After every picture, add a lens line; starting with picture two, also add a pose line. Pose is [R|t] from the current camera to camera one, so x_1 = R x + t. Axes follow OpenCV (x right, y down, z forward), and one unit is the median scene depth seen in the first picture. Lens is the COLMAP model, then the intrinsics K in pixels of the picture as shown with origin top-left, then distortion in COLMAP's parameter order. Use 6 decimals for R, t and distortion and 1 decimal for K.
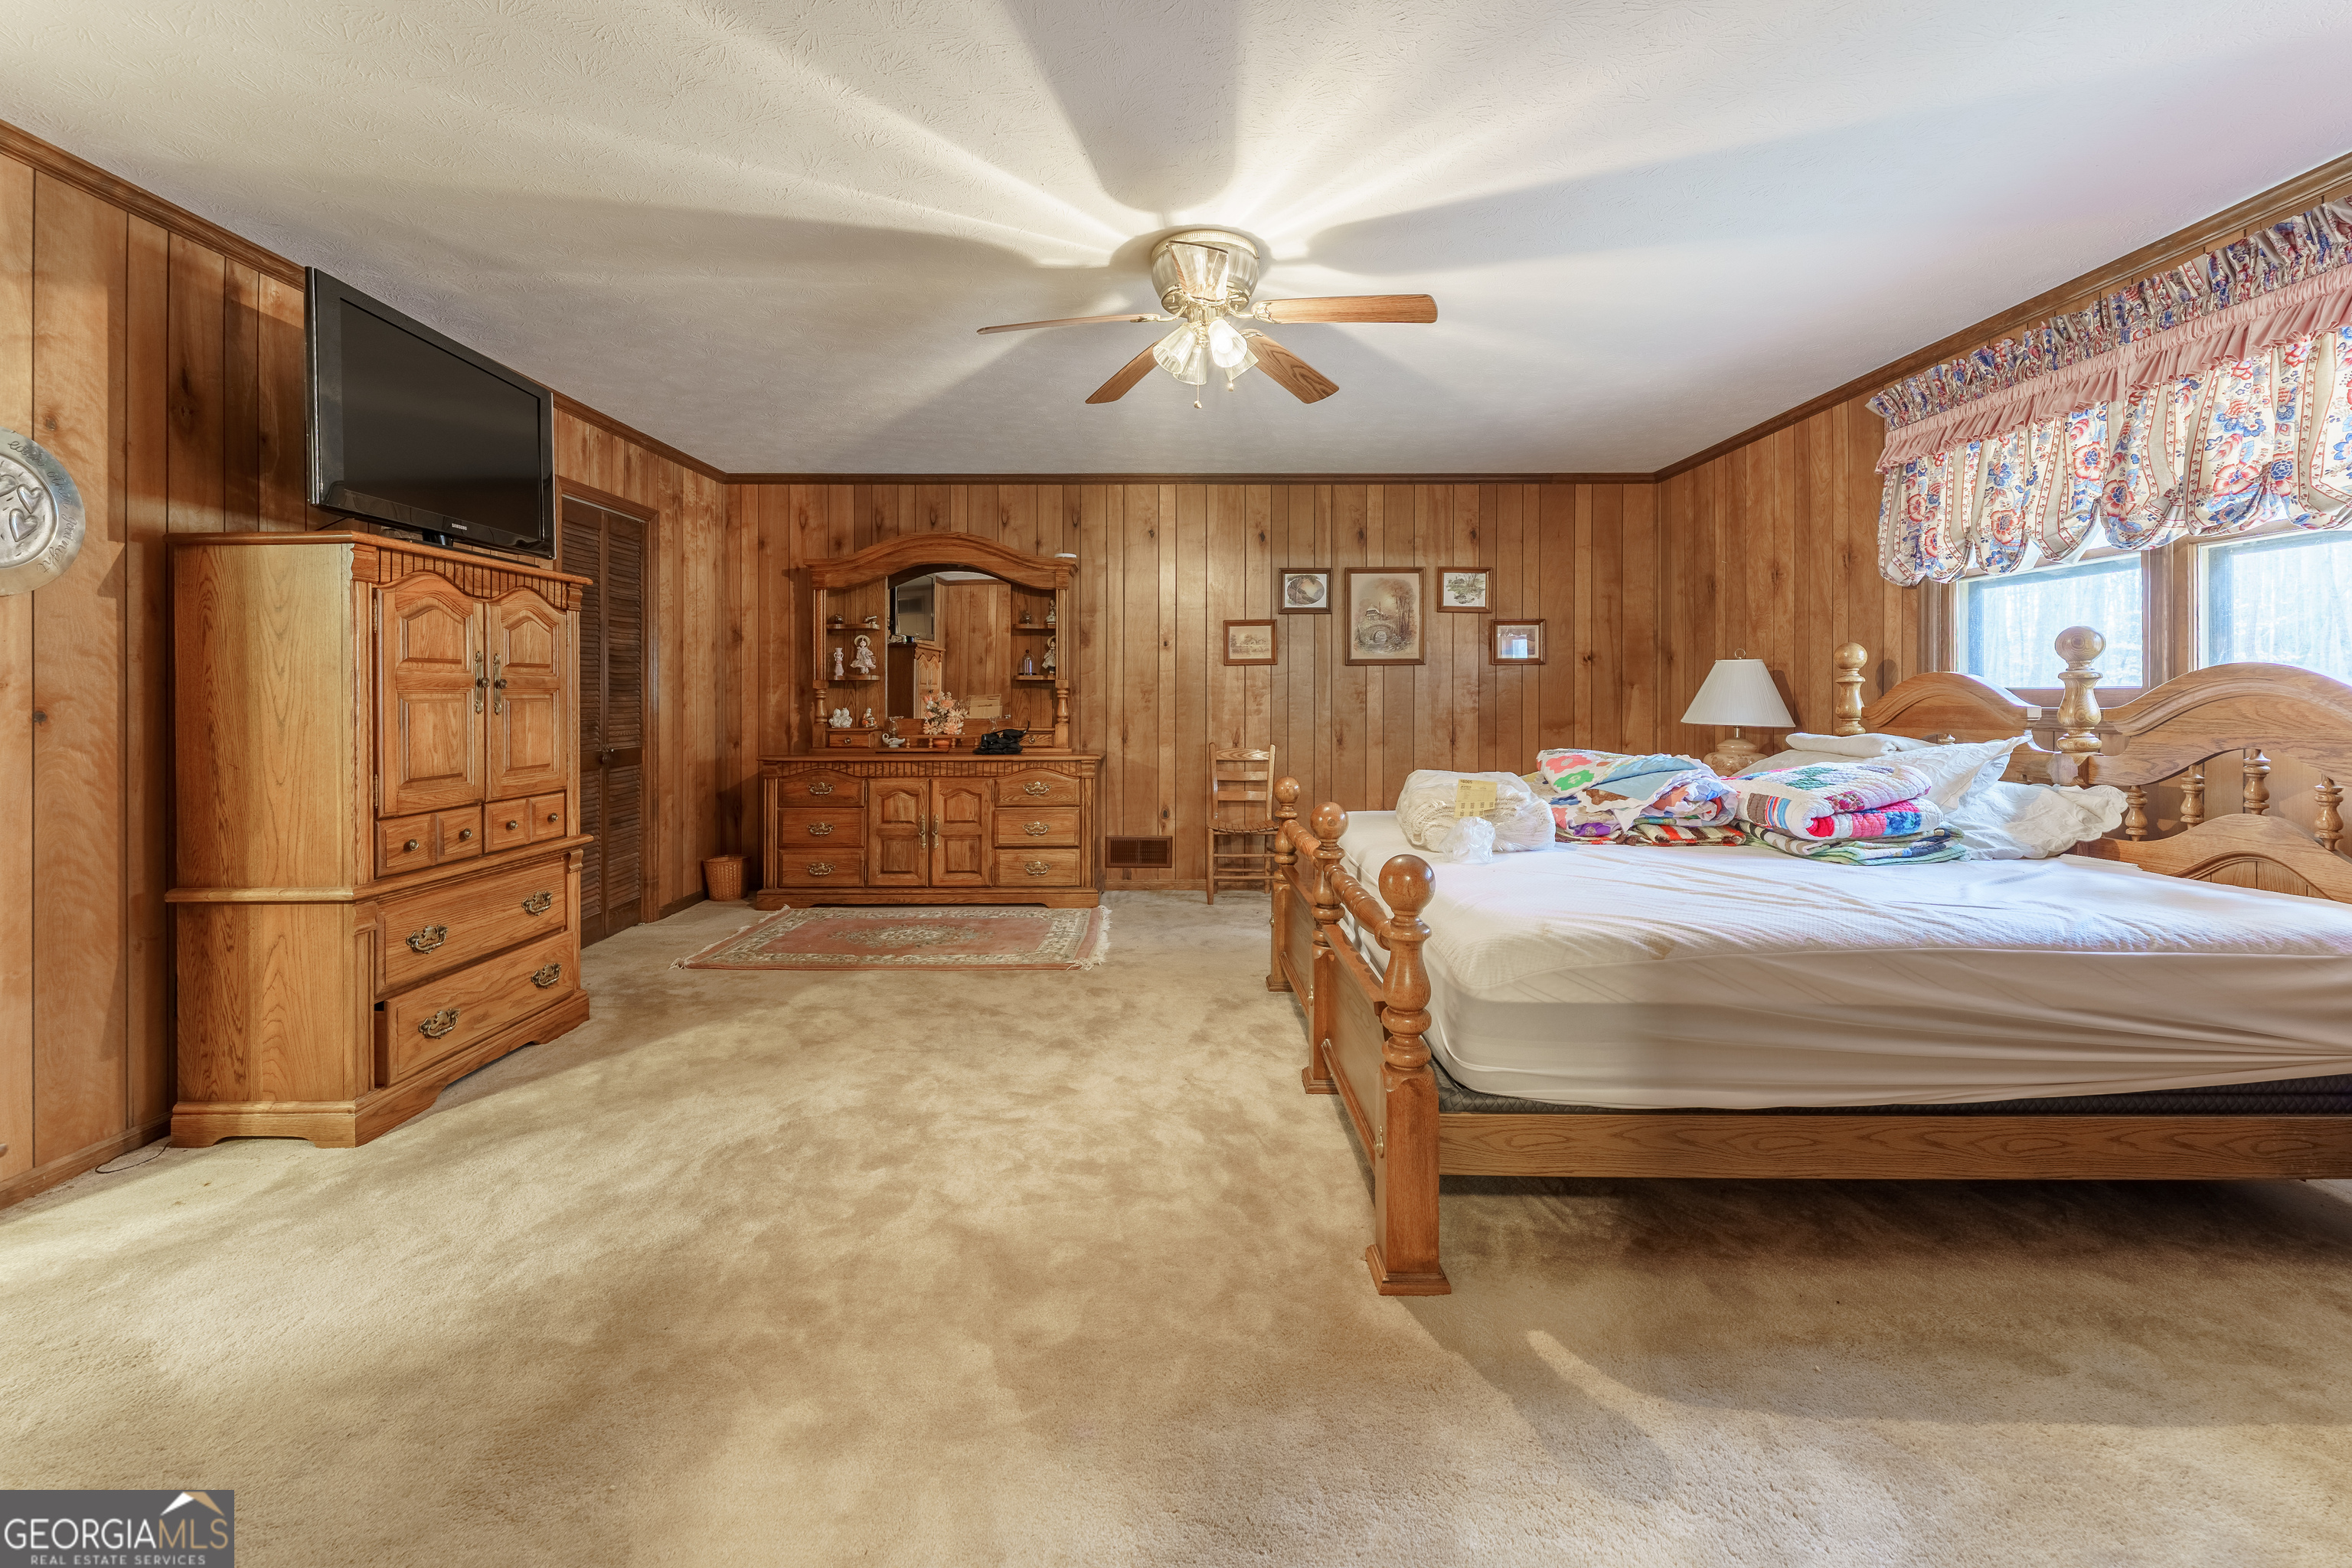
lens RADIAL K [[957.5, 0, 1156.1], [0, 957.5, 693.5], [0, 0, 1]] dist [-0.000494, -0.000399]
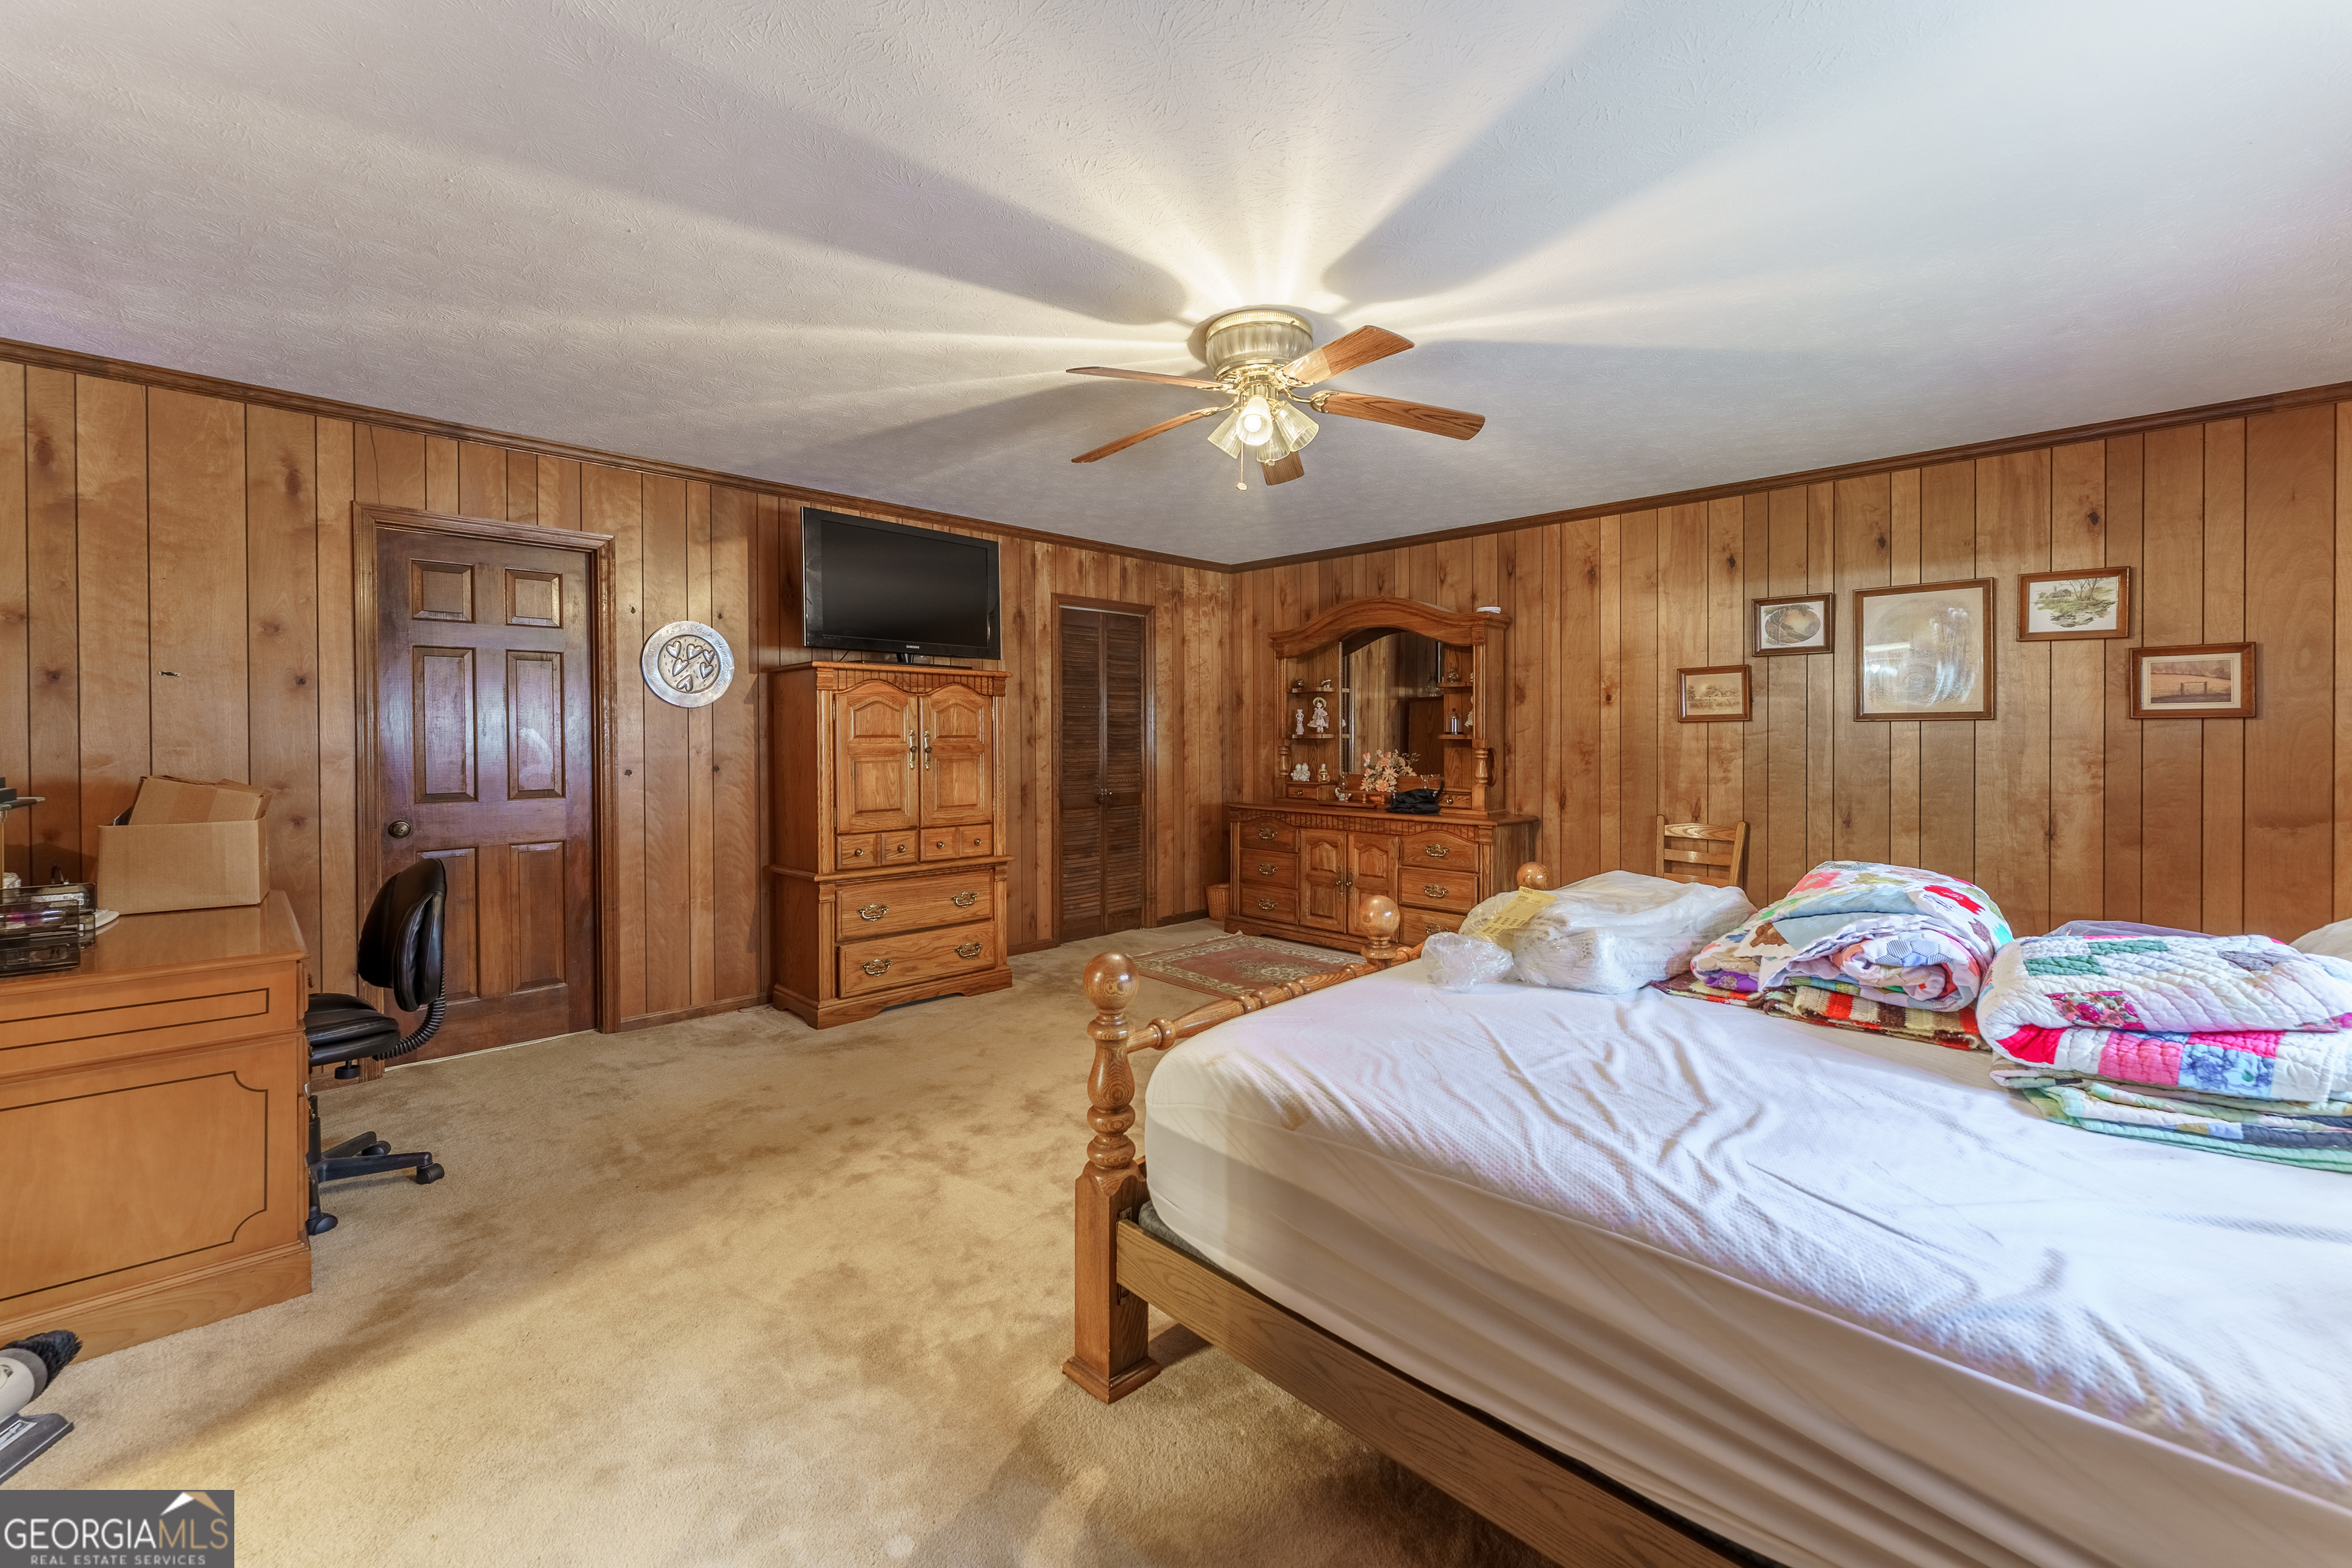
lens RADIAL K [[957.5, 0, 1233.1], [0, 957.5, 740.6], [0, 0, 1]] dist [-0.000494, -0.000399]
pose [[0.721379, 0.009184, -0.692480, 0.438939], [-0.002030, 0.999936, 0.011147, -0.026598], [0.692538, -0.006636, 0.721351, 0.156794]]
